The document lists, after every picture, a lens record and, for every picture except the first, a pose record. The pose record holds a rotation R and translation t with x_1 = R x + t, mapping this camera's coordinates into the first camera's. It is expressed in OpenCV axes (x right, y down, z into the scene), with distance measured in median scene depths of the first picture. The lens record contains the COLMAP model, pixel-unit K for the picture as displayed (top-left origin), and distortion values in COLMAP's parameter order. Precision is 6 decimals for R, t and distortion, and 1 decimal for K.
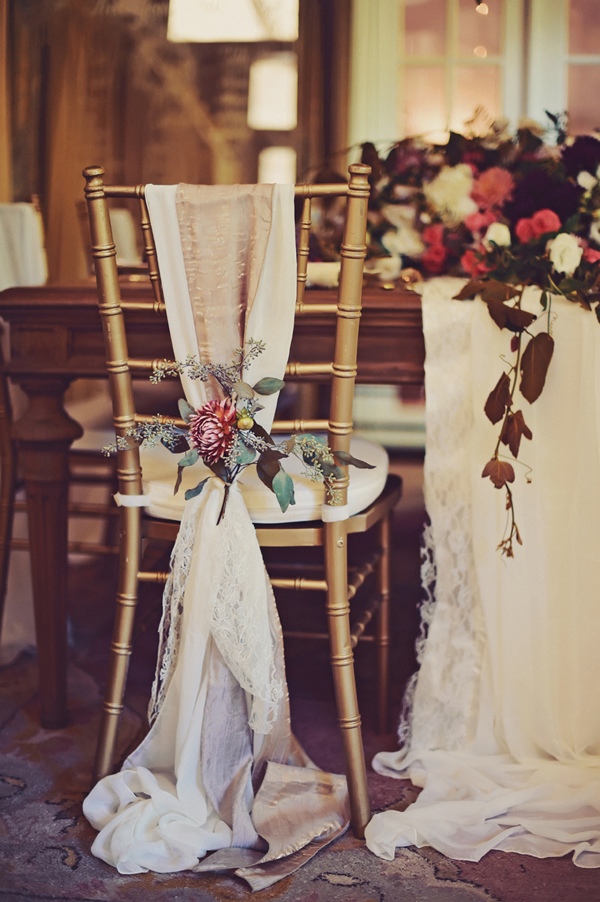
lens RADIAL K [[1311.0, 0, 300.0], [0, 1311.0, 451.0], [0, 0, 1]] dist [-0.164010, 0.136188]
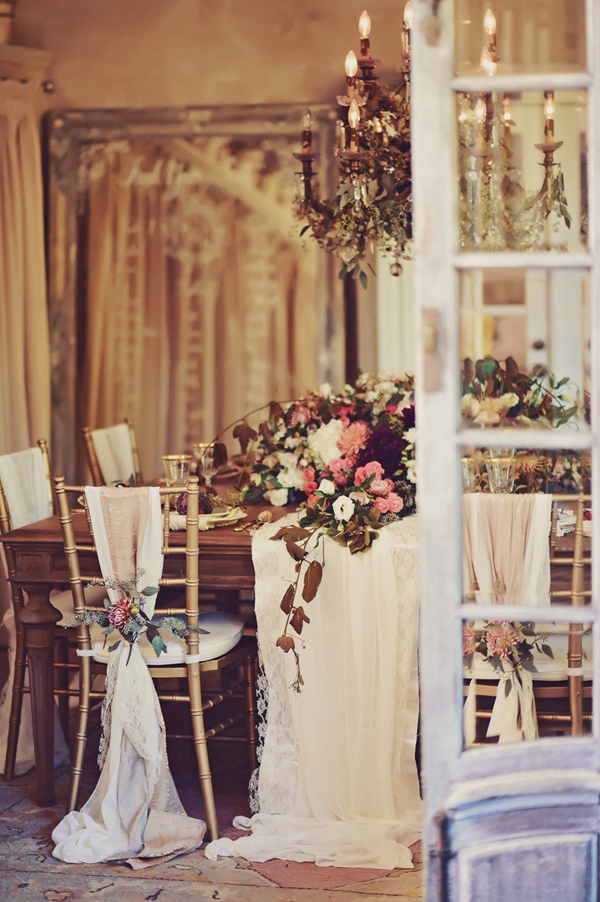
lens RADIAL K [[2237.0, 0, 300.0], [0, 2237.0, 451.0], [0, 0, 1]] dist [-0.071418, -0.447826]
pose [[0.990183, -0.015595, -0.138908, 0.595412], [0.007846, 0.998391, -0.056155, -0.072558], [0.139560, 0.054514, 0.988712, -1.973969]]
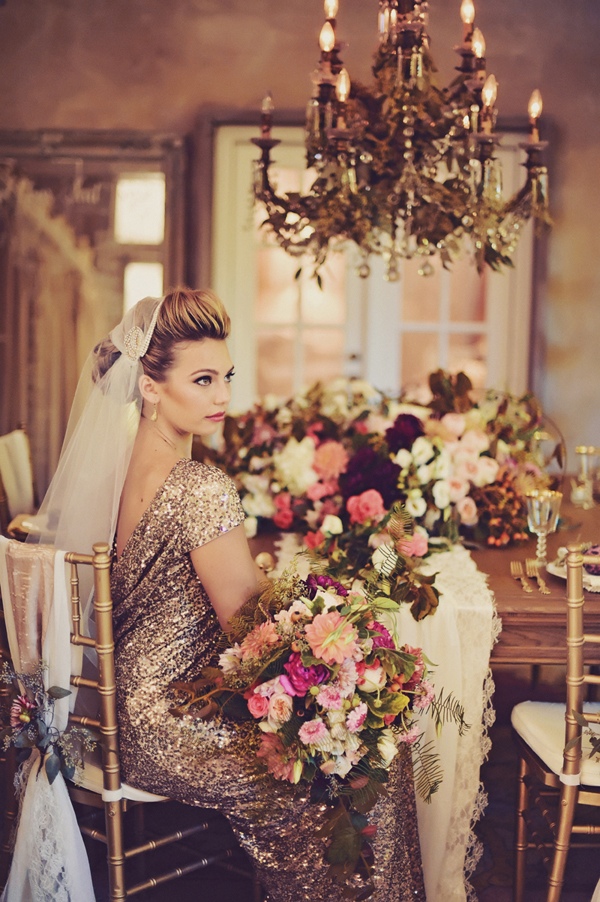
lens RADIAL K [[1311.0, 0, 300.0], [0, 1311.0, 451.0], [0, 0, 1]] dist [-0.164010, 0.136188]
pose [[0.993967, -0.003159, 0.109632, -0.024934], [0.006528, 0.999517, -0.030385, -0.240491], [-0.109483, 0.030917, 0.993508, -0.340658]]
